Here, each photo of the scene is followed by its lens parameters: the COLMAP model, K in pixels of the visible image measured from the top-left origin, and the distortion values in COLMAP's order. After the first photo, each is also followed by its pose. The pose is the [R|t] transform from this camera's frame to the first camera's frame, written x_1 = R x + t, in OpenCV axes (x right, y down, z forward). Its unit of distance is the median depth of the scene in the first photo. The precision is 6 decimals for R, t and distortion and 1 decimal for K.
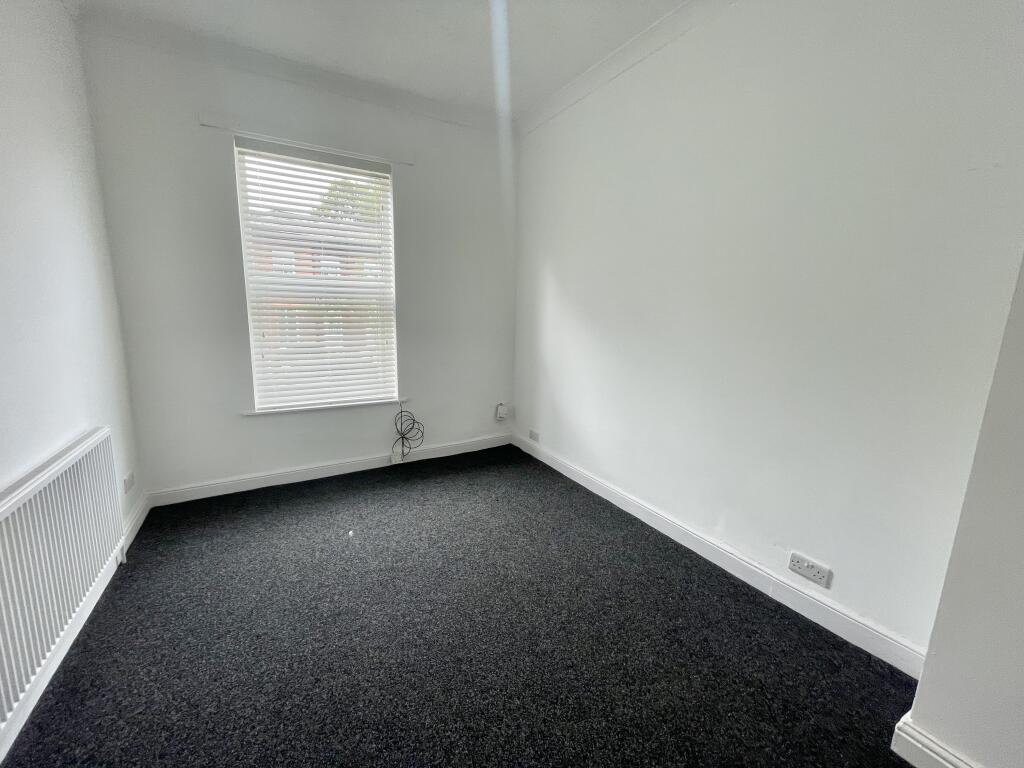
lens RADIAL K [[414.9, 0, 512.0], [0, 414.9, 384.0], [0, 0, 1]] dist [-0.002144, -0.000516]
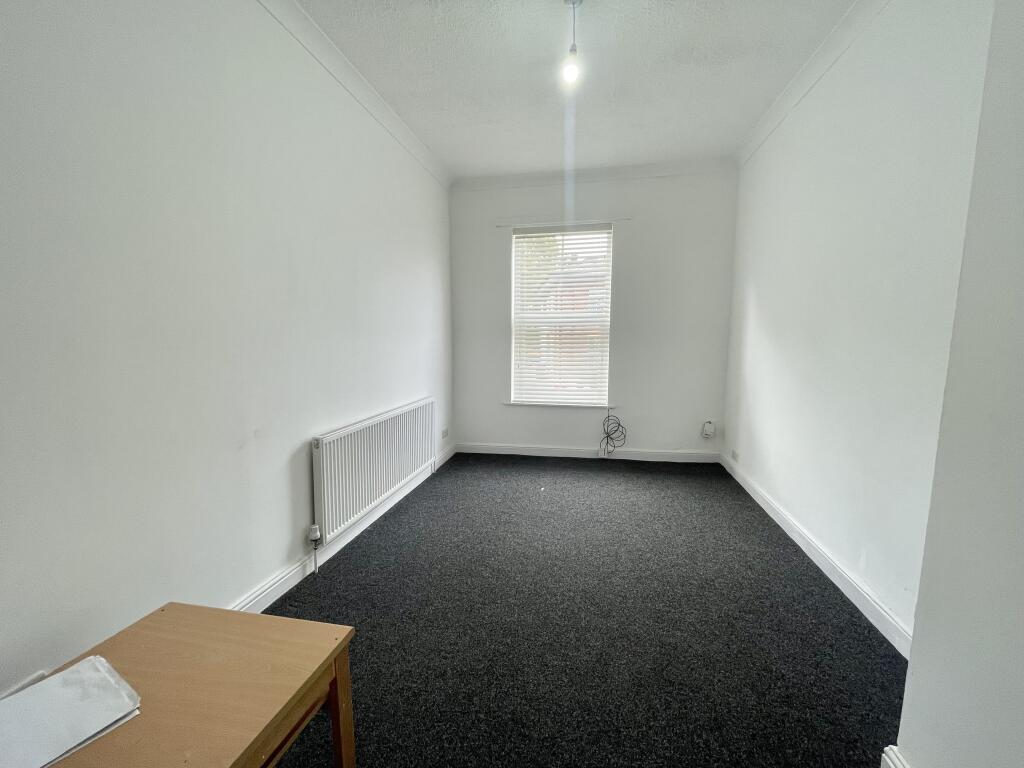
lens RADIAL K [[414.9, 0, 512.0], [0, 414.9, 384.0], [0, 0, 1]] dist [-0.002144, -0.000516]
pose [[0.753477, 0.053064, -0.655330, 0.339894], [-0.097346, 0.994756, -0.031376, 0.042168], [0.650228, 0.087435, 0.754691, -0.134788]]
